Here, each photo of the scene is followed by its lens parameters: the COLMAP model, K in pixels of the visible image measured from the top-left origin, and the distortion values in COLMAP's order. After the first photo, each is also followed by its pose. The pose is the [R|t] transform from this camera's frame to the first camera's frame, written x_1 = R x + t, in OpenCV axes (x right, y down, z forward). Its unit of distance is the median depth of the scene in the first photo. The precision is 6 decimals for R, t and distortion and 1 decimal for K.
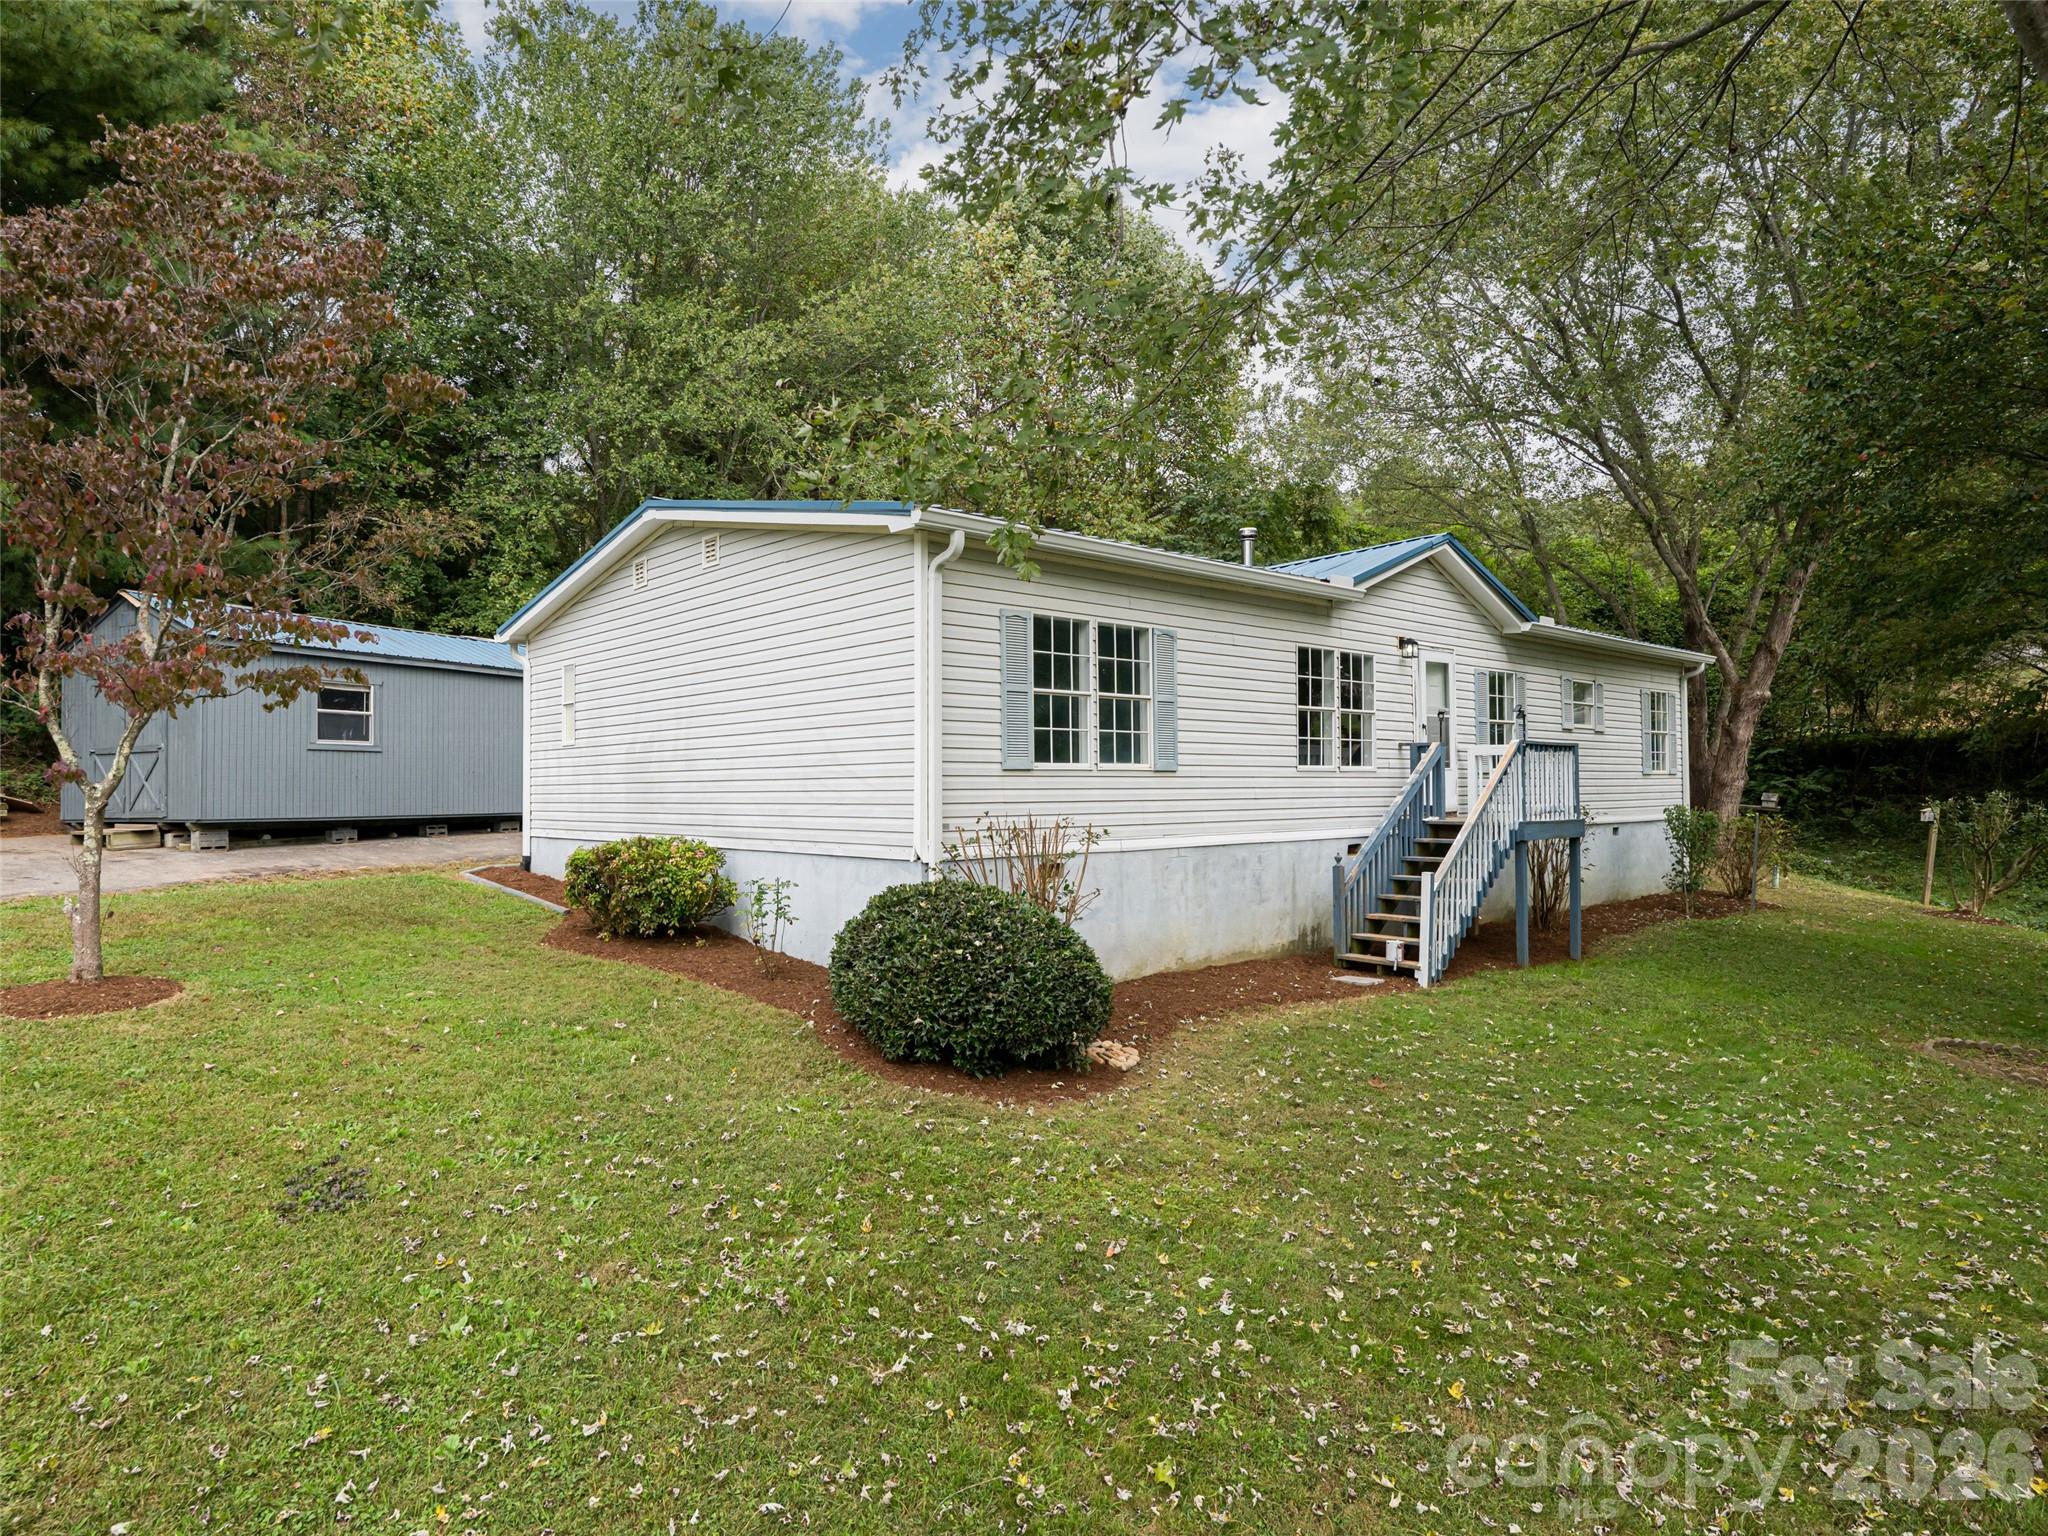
lens RADIAL K [[962.6, 0, 1024.0], [0, 962.6, 768.0], [0, 0, 1]] dist [0.000155, 0.000018]
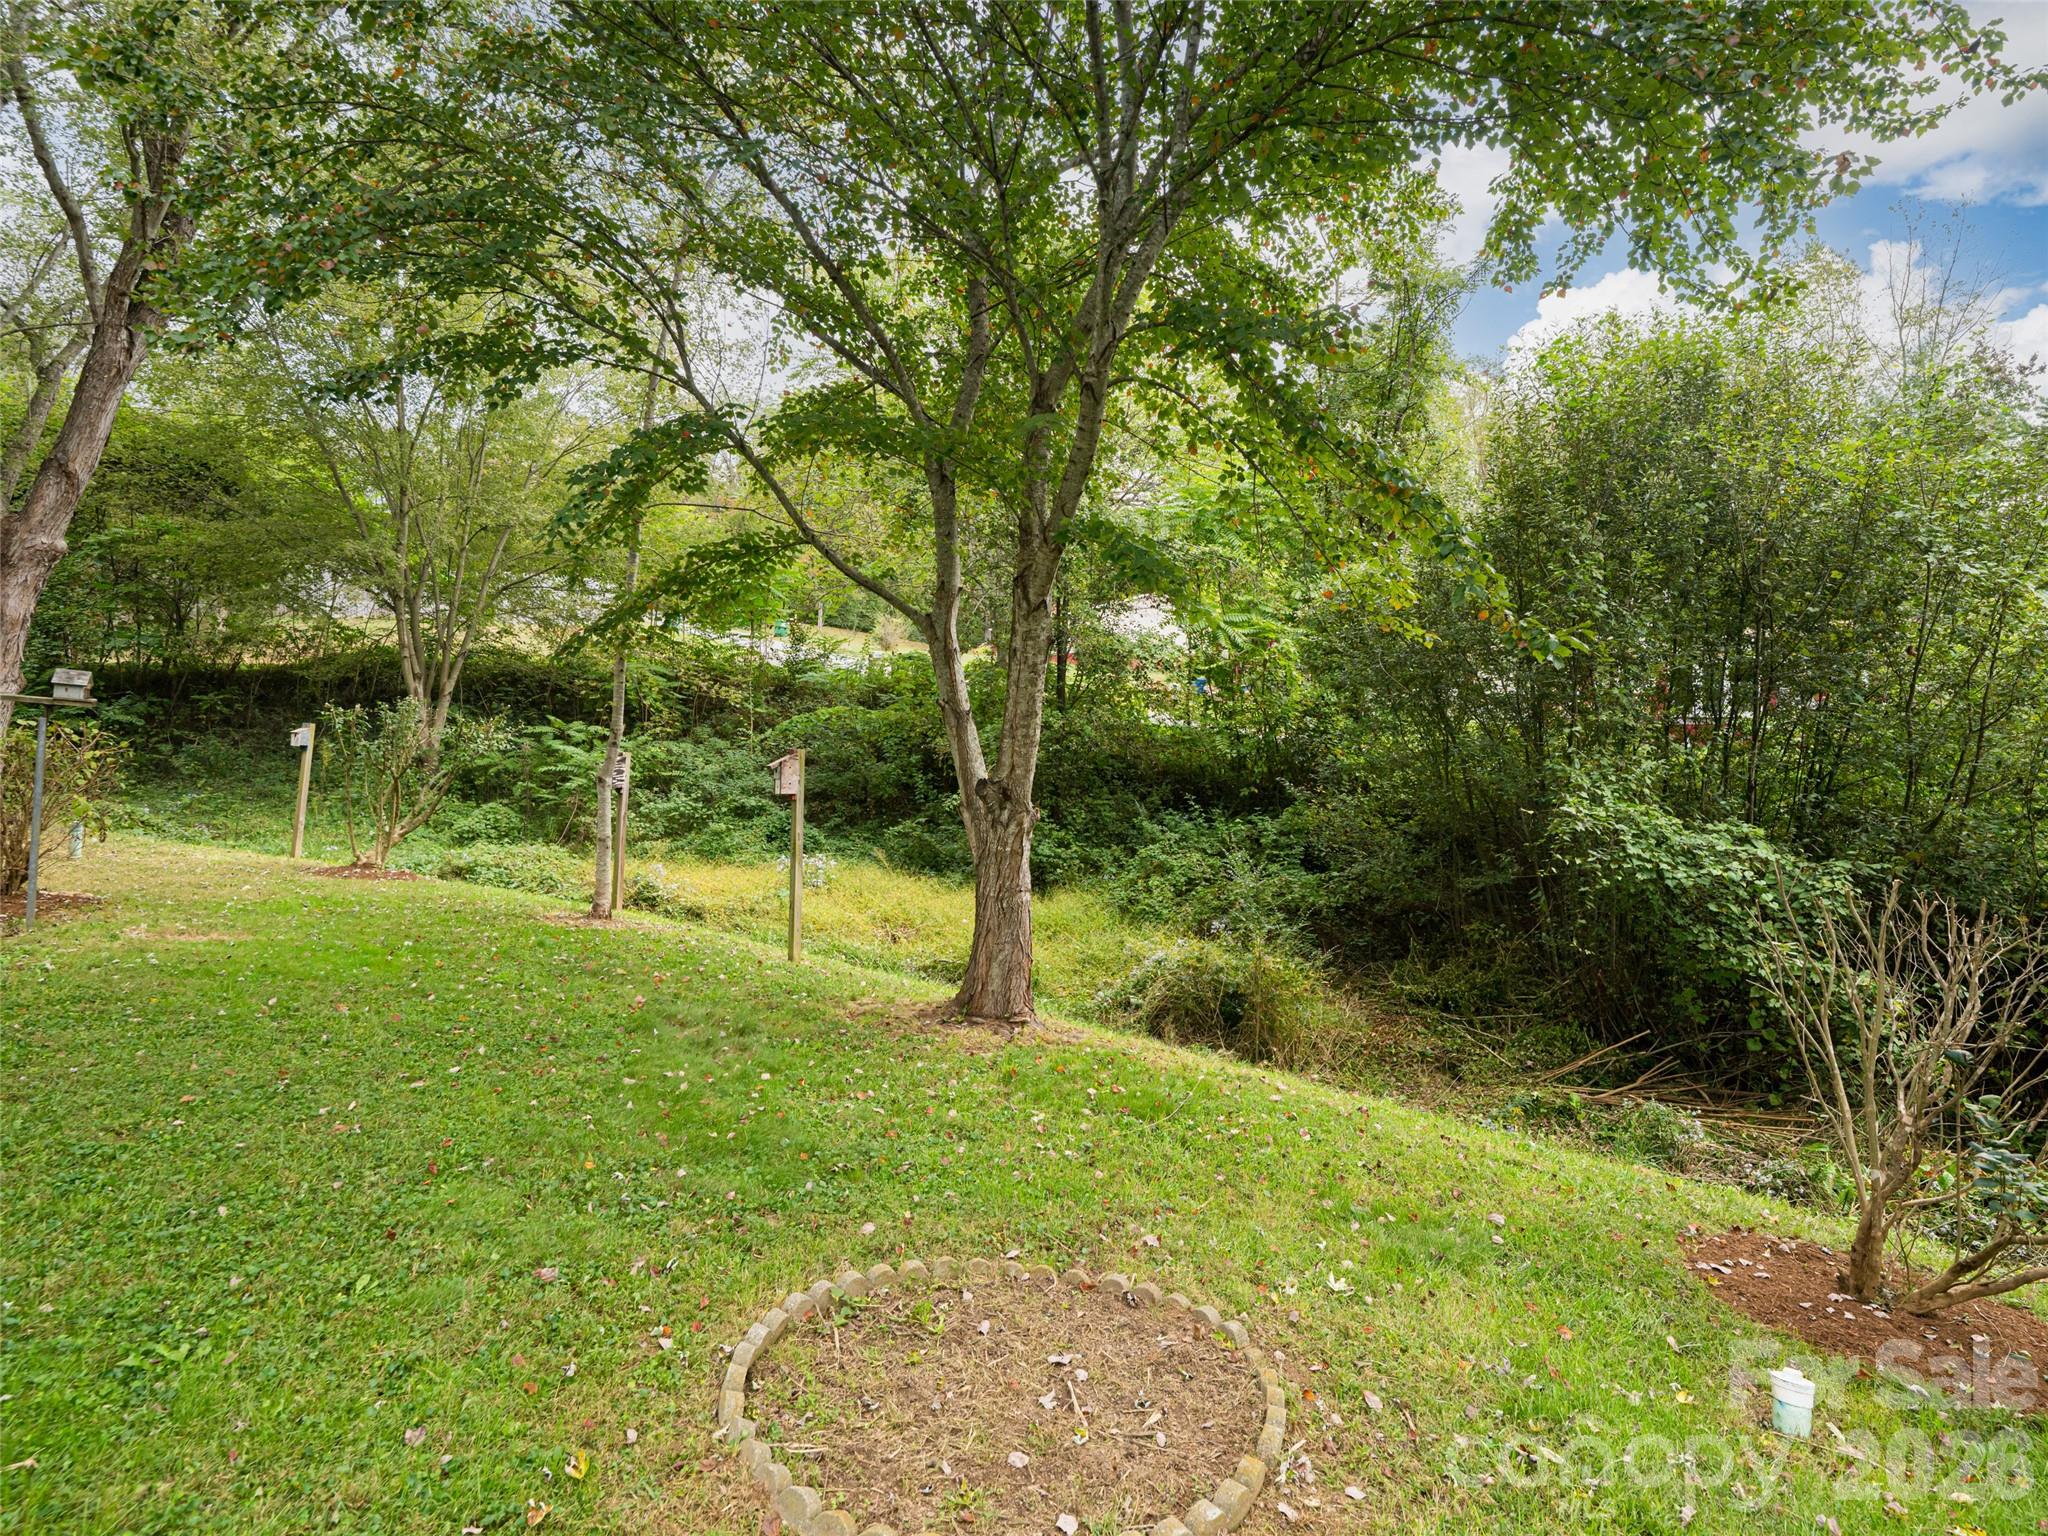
lens RADIAL K [[962.6, 0, 1024.0], [0, 962.6, 768.0], [0, 0, 1]] dist [0.000155, 0.000018]
pose [[0.125749, -0.026818, 0.991700, 0.262510], [-0.028986, 0.999108, 0.030694, 0.031873], [-0.991639, -0.032605, 0.124860, 0.343635]]
